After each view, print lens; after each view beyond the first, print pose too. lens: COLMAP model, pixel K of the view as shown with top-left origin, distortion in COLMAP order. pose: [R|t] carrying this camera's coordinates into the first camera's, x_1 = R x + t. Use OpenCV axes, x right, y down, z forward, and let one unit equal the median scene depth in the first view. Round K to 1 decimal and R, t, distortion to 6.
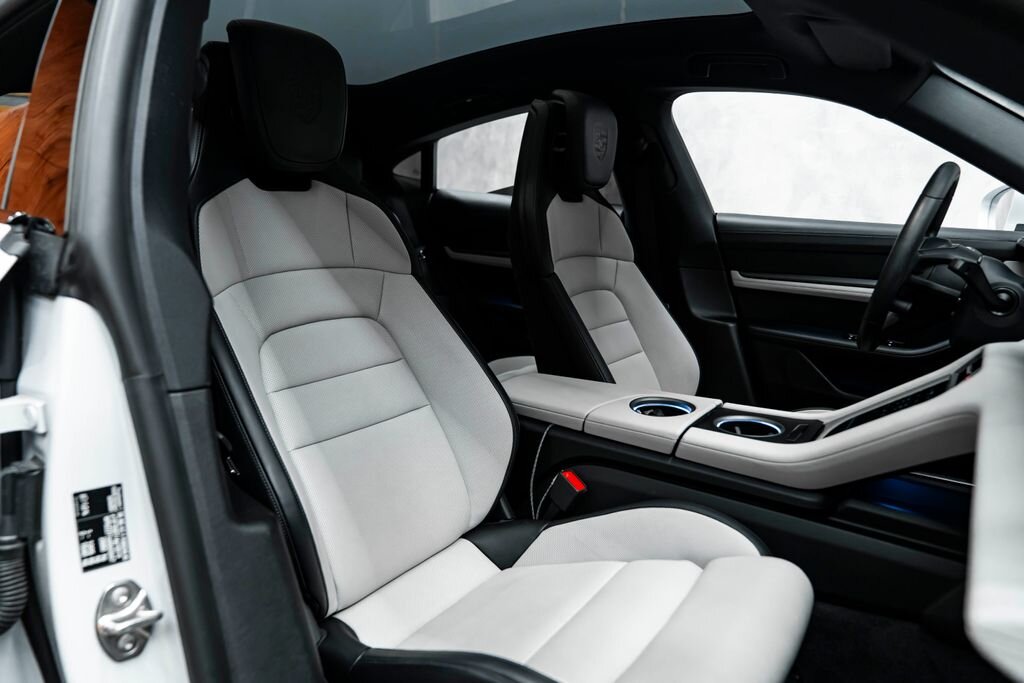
lens RADIAL K [[699.9, 0, 514.2], [0, 699.9, 344.3], [0, 0, 1]] dist [-0.029609, 0.021313]
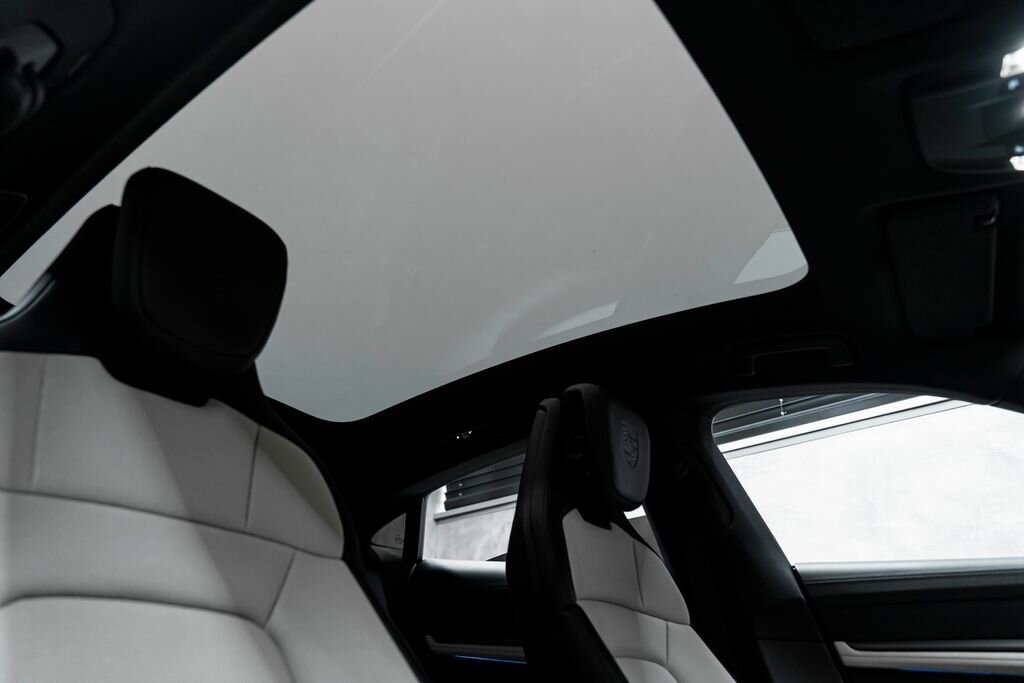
lens RADIAL K [[699.9, 0, 513.2], [0, 699.9, 344.8], [0, 0, 1]] dist [-0.029609, 0.021313]
pose [[0.999864, 0.001597, -0.016425, 0.007145], [-0.011215, 0.795894, -0.605332, 0.081219], [0.012106, 0.605433, 0.795804, 0.290523]]
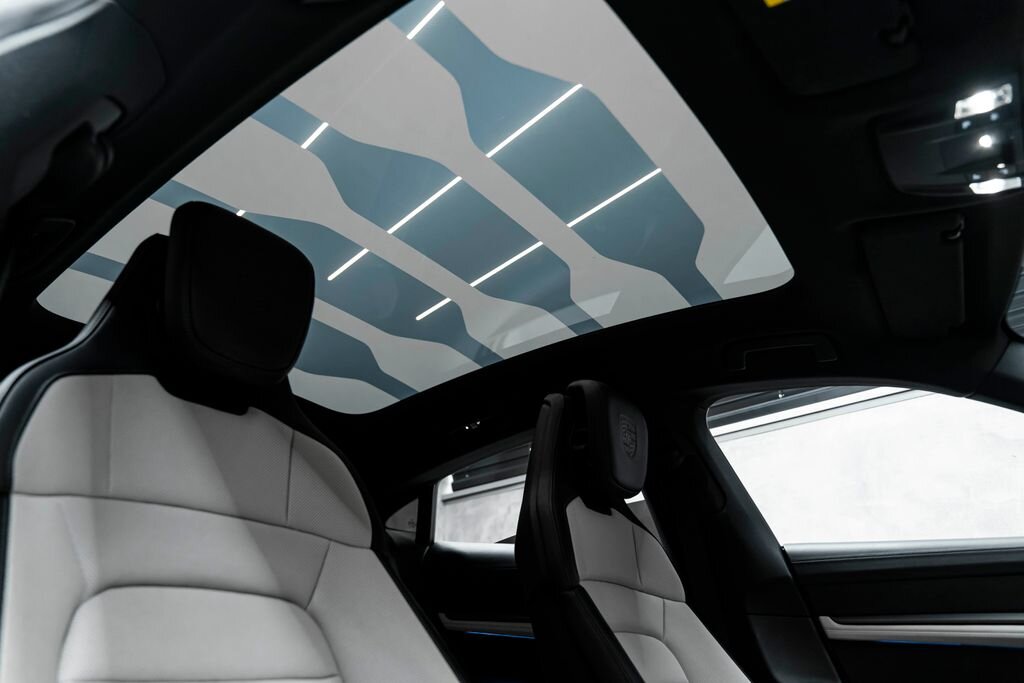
lens RADIAL K [[699.9, 0, 511.6], [0, 699.9, 346.4], [0, 0, 1]] dist [-0.029609, 0.021313]
pose [[0.999687, -0.008222, -0.023642, 0.005357], [-0.006991, 0.815220, -0.579110, 0.092833], [0.024035, 0.579093, 0.814907, 0.238056]]
